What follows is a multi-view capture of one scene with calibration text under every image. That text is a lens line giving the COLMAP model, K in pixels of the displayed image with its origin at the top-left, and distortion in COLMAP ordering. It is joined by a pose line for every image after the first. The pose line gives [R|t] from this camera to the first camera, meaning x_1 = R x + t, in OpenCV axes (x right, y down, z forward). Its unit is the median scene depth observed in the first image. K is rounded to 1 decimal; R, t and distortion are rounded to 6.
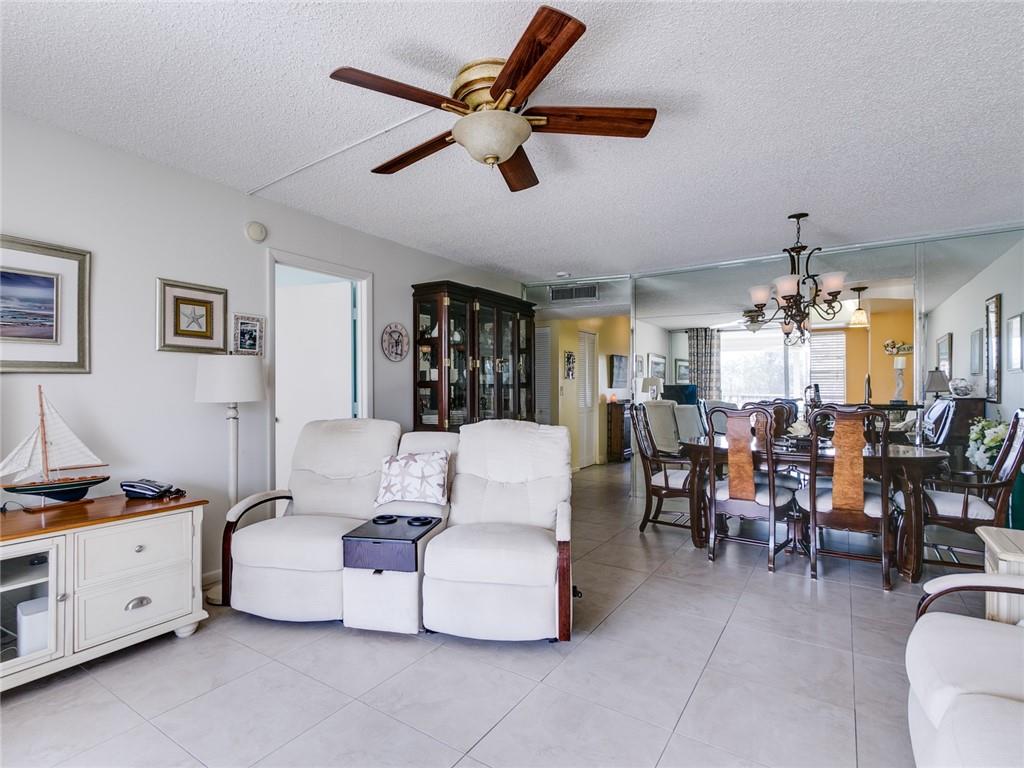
lens RADIAL K [[537.6, 0, 503.3], [0, 537.6, 386.0], [0, 0, 1]] dist [-0.049412, -0.001753]
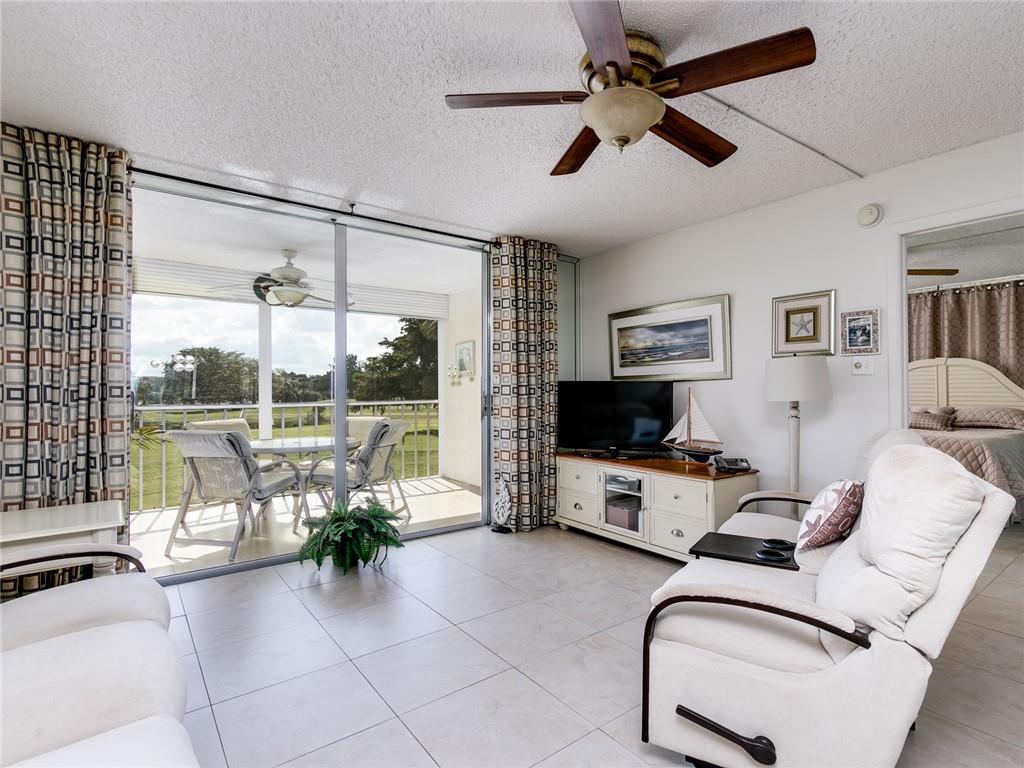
lens RADIAL K [[537.6, 0, 516.7], [0, 537.6, 388.2], [0, 0, 1]] dist [-0.049412, -0.001753]
pose [[-0.411915, 0.001900, -0.911221, 0.690007], [0.013686, 0.999898, -0.004101, -0.000295], [0.911120, -0.014160, -0.411898, 0.940361]]
